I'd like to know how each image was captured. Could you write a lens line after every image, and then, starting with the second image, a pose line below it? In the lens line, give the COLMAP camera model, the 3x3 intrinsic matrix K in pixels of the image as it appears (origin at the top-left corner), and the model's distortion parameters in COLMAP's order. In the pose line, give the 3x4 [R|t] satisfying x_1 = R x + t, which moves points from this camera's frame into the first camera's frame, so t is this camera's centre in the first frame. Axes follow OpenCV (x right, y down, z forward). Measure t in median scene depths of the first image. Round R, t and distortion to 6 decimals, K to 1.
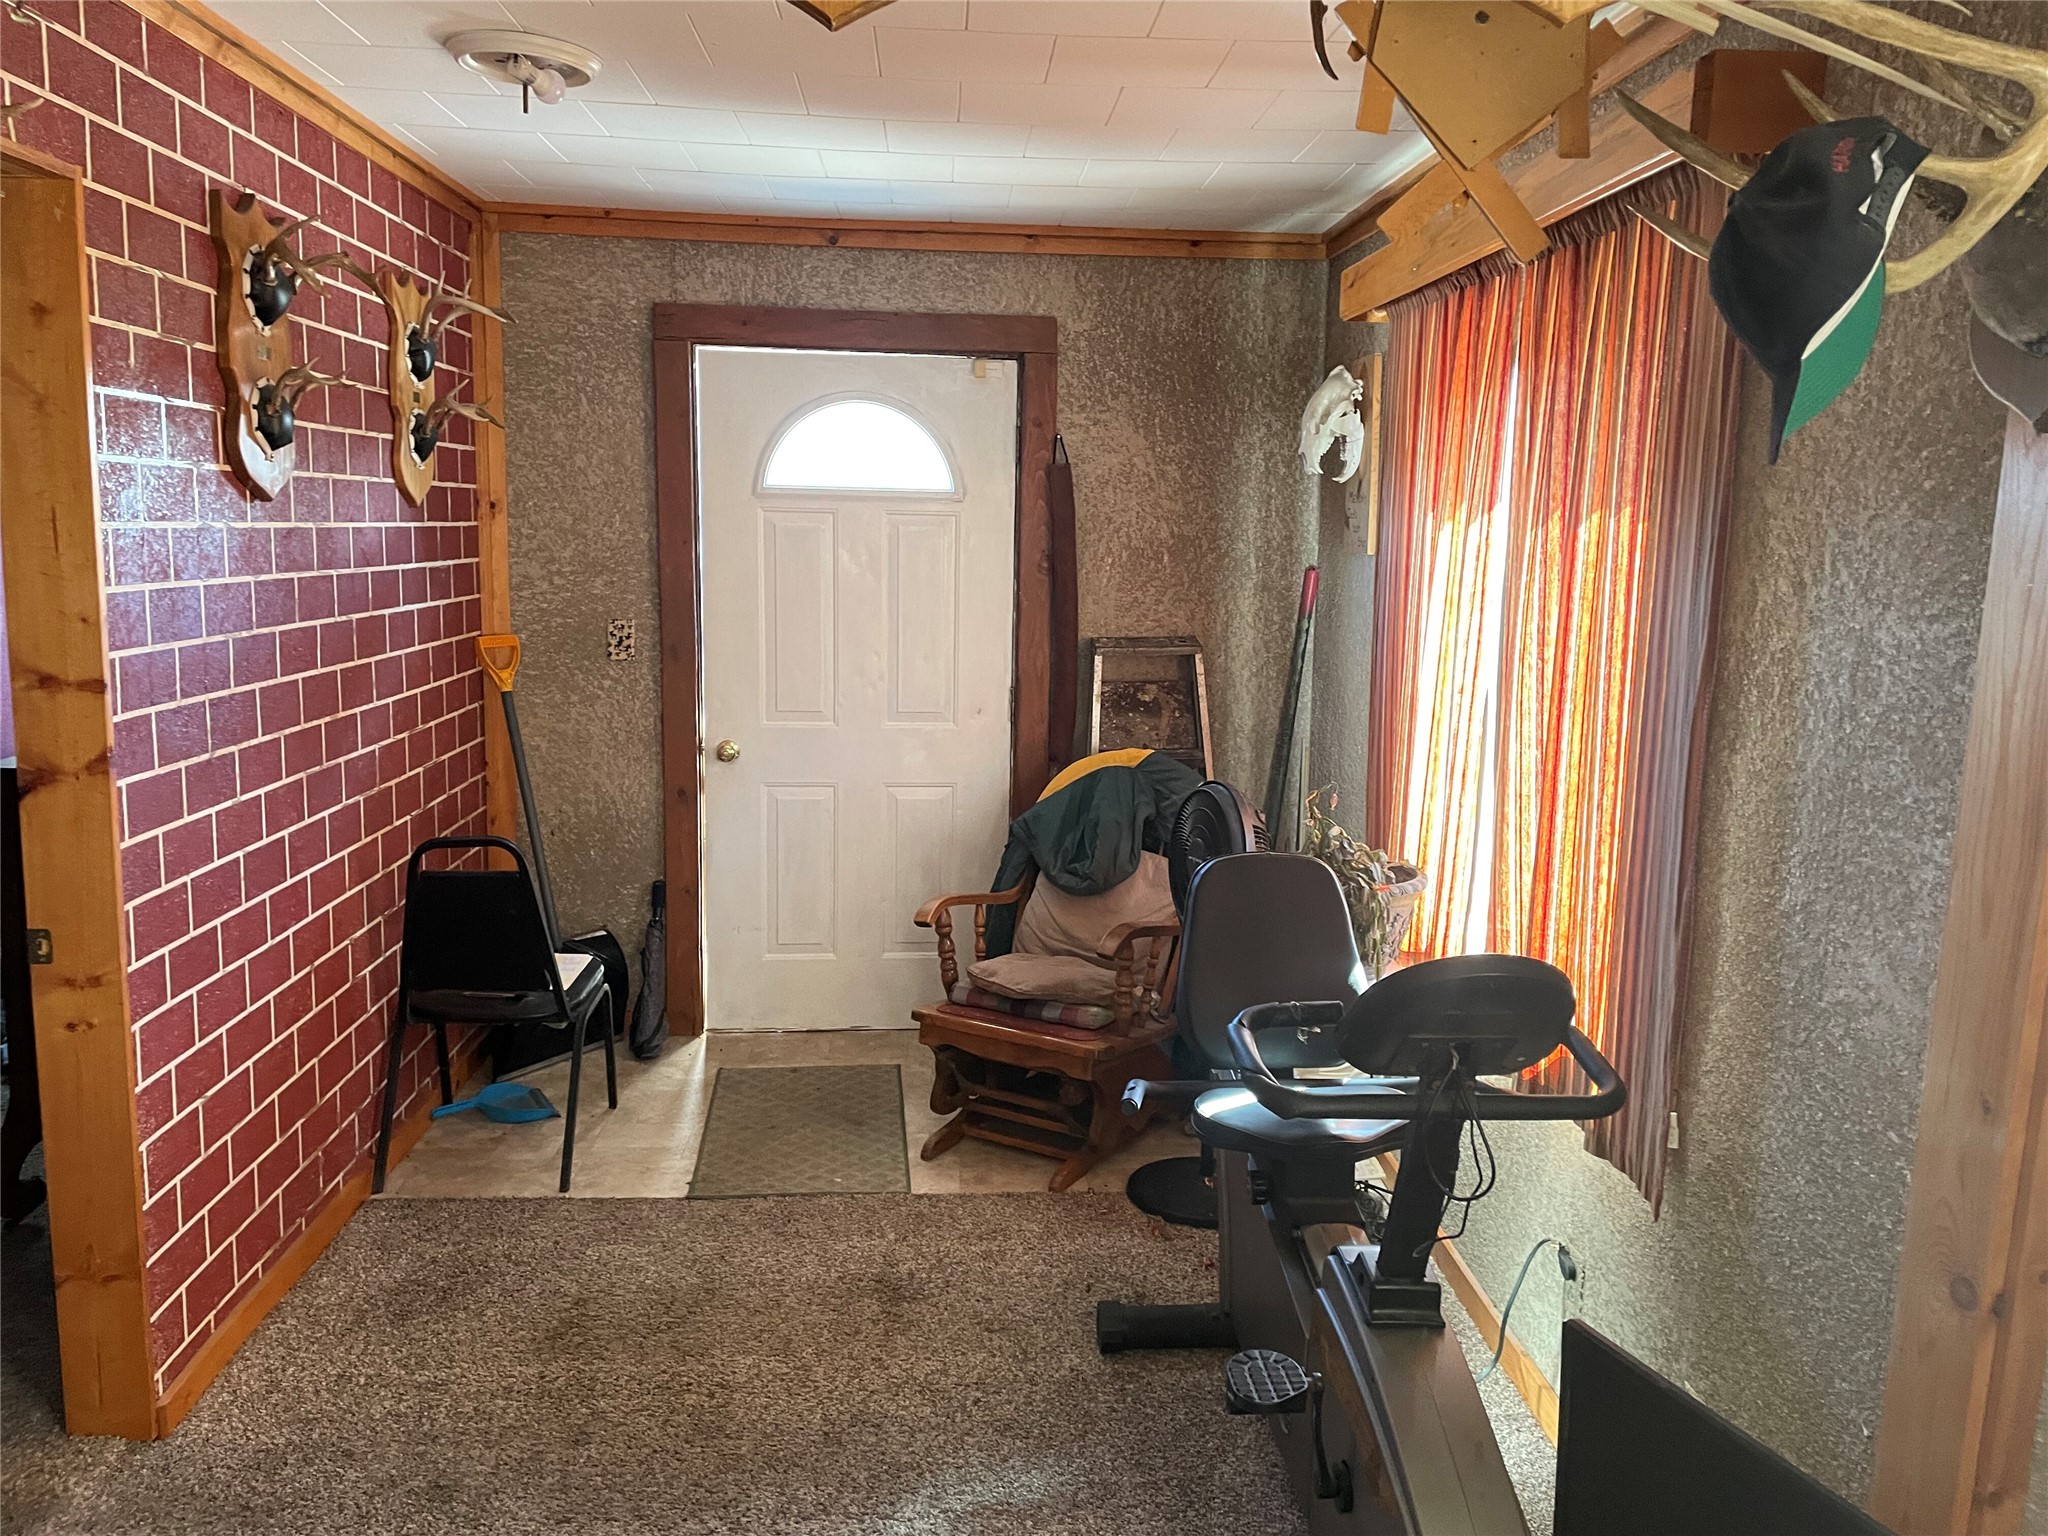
lens RADIAL K [[1547.3, 0, 1023.8], [0, 1547.3, 762.8], [0, 0, 1]] dist [0.089290, -0.111554]
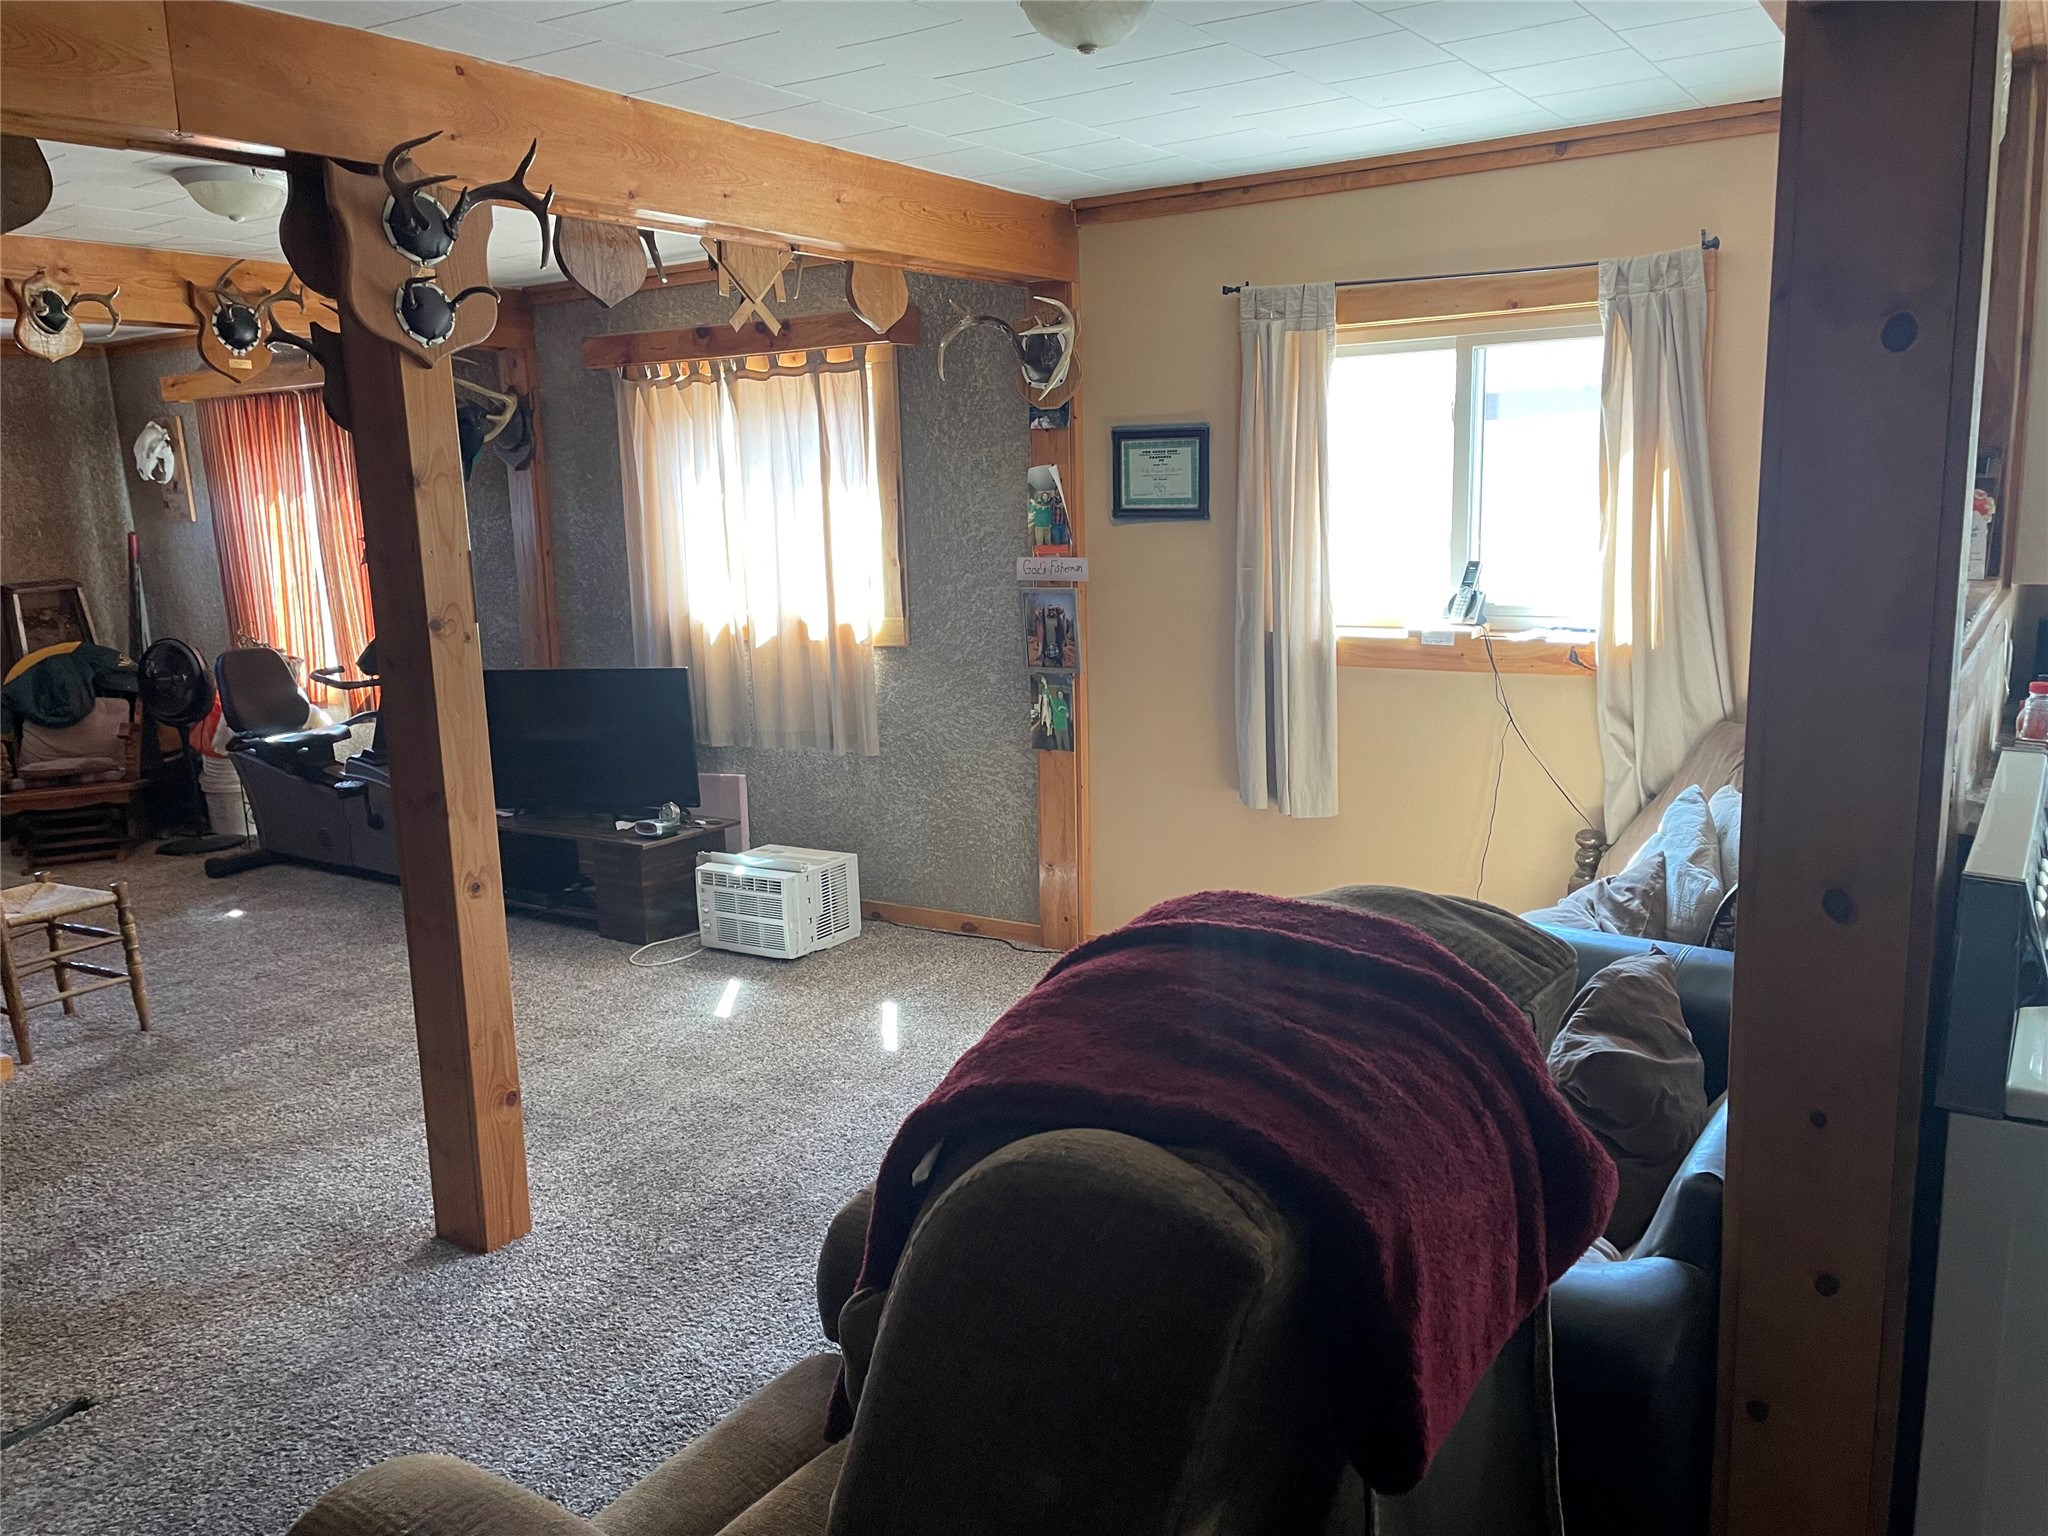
lens RADIAL K [[1547.3, 0, 1024.2], [0, 1547.3, 761.7], [0, 0, 1]] dist [0.089290, -0.111554]
pose [[0.605092, -0.180344, 0.775461, -0.669178], [0.169635, 0.980845, 0.095743, 0.134054], [-0.777873, 0.073612, 0.624095, -0.912026]]
